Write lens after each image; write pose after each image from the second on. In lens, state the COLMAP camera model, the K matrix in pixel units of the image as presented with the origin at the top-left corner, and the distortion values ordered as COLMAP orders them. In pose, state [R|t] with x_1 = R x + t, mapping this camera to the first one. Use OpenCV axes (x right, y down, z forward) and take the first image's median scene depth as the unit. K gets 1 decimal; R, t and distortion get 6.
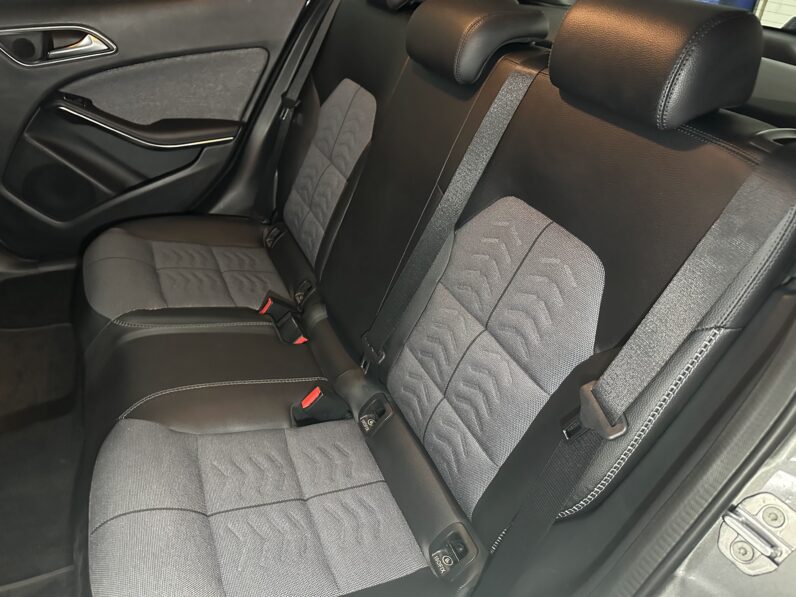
lens RADIAL K [[555.9, 0, 407.6], [0, 555.9, 294.1], [0, 0, 1]] dist [0.025223, -0.057809]
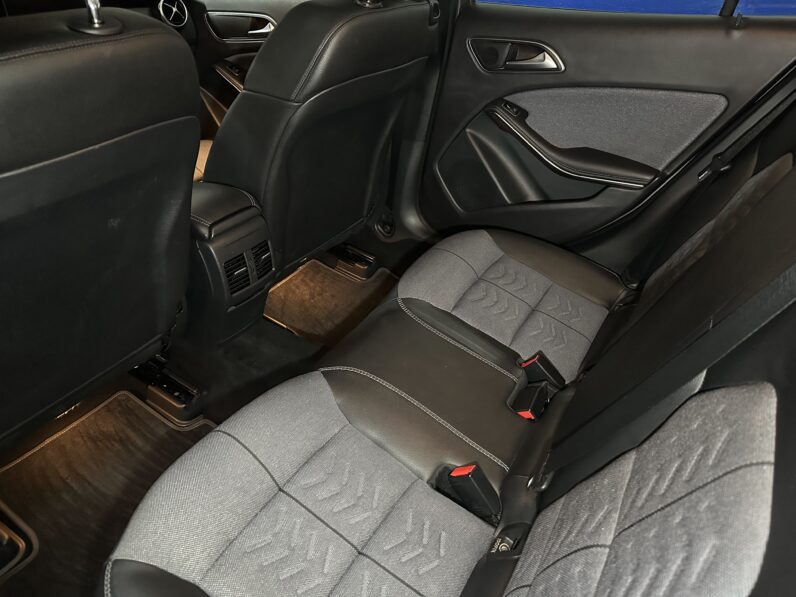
lens RADIAL K [[555.9, 0, 402.6], [0, 555.9, 294.0], [0, 0, 1]] dist [0.025223, -0.057809]
pose [[0.554092, 0.418525, -0.719597, 0.260110], [-0.460963, 0.874057, 0.153418, -0.130619], [0.693178, 0.246700, 0.677232, 0.262139]]
